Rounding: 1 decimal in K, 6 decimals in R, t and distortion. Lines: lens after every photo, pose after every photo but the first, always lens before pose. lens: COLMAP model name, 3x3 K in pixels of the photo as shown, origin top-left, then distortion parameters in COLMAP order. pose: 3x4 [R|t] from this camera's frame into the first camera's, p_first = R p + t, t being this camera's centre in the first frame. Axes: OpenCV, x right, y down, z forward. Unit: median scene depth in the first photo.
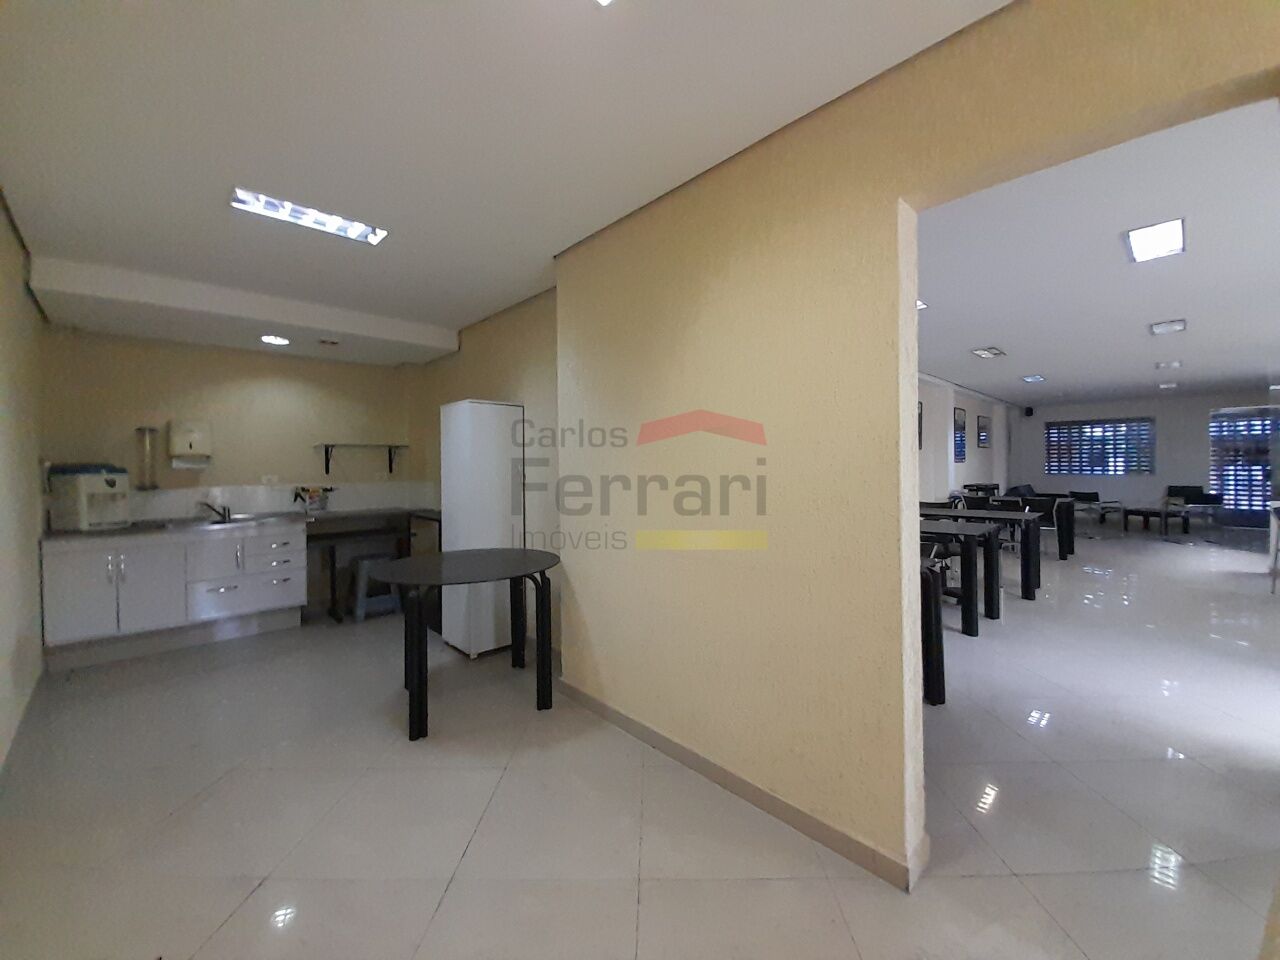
lens RADIAL K [[514.6, 0, 646.4], [0, 514.6, 461.5], [0, 0, 1]] dist [-0.003010, -0.001859]
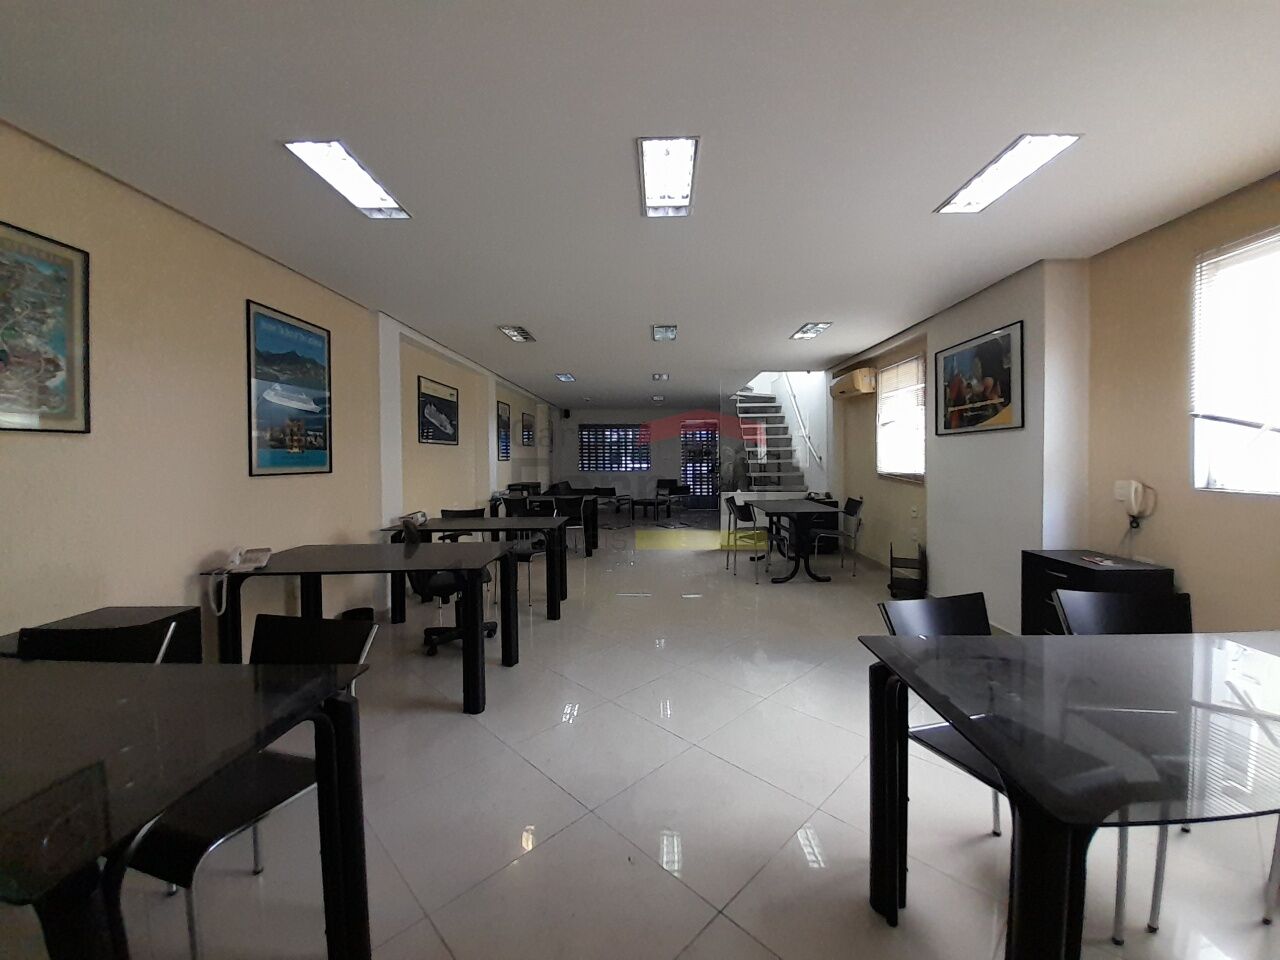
lens RADIAL K [[514.6, 0, 634.7], [0, 514.6, 469.6], [0, 0, 1]] dist [-0.003010, -0.001859]
pose [[0.725434, -0.012875, 0.688171, 0.128326], [-0.000466, 0.999816, 0.019197, -0.000411], [-0.688291, -0.014247, 0.725295, 0.143496]]
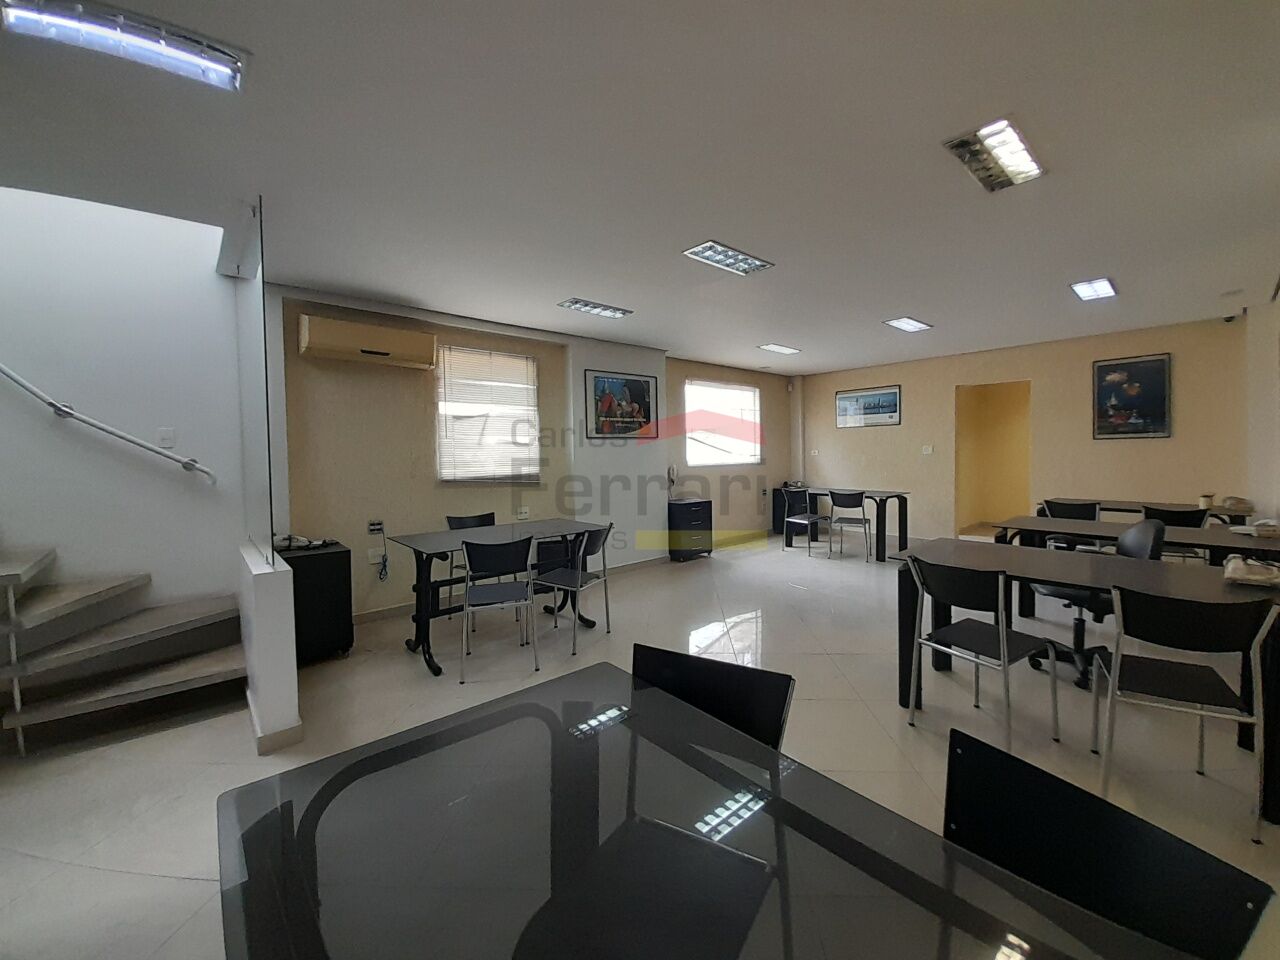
lens RADIAL K [[514.6, 0, 645.5], [0, 514.6, 472.1], [0, 0, 1]] dist [-0.003010, -0.001859]
pose [[-0.999274, 0.009960, 0.036762, 0.580804], [0.011893, 0.998537, 0.052756, -0.014881], [-0.036183, 0.053155, -0.997931, 0.884174]]
